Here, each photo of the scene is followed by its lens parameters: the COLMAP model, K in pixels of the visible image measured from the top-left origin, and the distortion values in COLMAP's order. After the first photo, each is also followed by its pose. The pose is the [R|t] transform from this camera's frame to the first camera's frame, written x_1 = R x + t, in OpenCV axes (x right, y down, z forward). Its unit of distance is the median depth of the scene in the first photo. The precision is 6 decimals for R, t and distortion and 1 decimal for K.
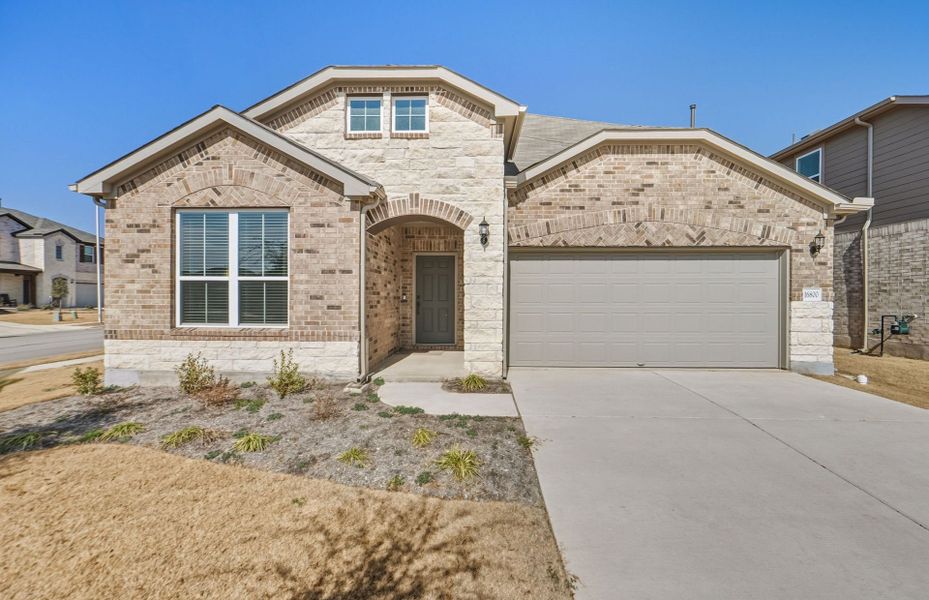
lens RADIAL K [[379.8, 0, 496.5], [0, 379.8, 294.5], [0, 0, 1]] dist [-0.004159, -0.000612]
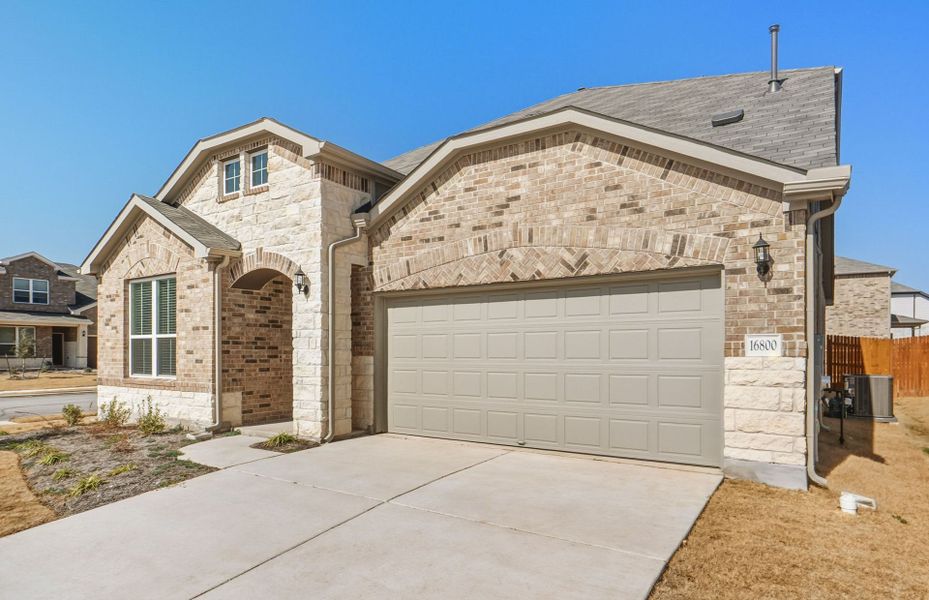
lens RADIAL K [[568.8, 0, 525.1], [0, 568.8, 343.3], [0, 0, 1]] dist [-0.001864, 0.000341]
pose [[0.856247, -0.010561, -0.516459, 0.991673], [0.006043, 0.999927, -0.010429, 0.004093], [0.516532, 0.005809, 0.856248, 0.071126]]
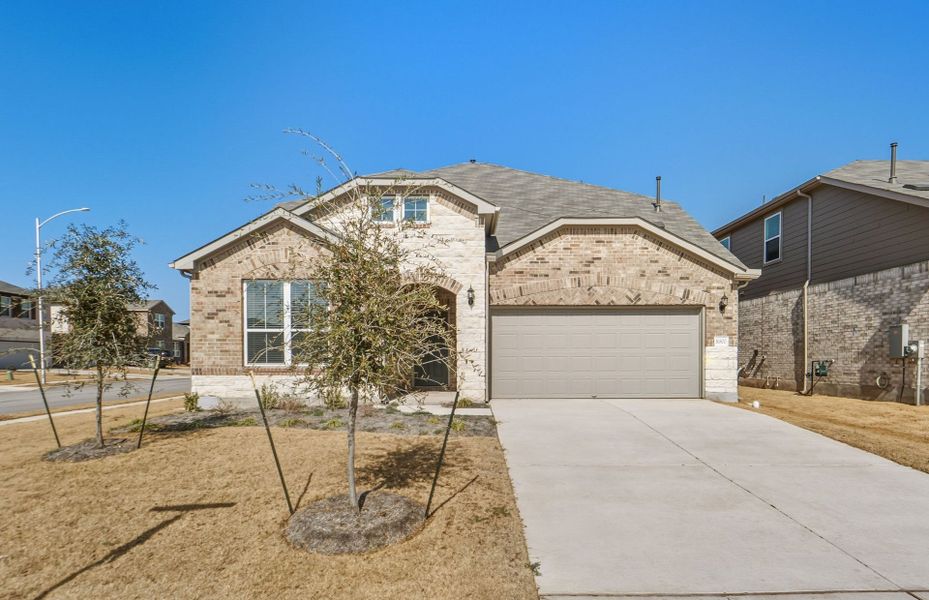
lens RADIAL K [[500.2, 0, 527.6], [0, 500.2, 358.2], [0, 0, 1]] dist [-0.002370, -0.000186]
pose [[0.997944, -0.007586, 0.063640, 0.048467], [0.007309, 0.999963, 0.004580, 0.047051], [-0.063672, -0.004106, 0.997962, -0.713702]]
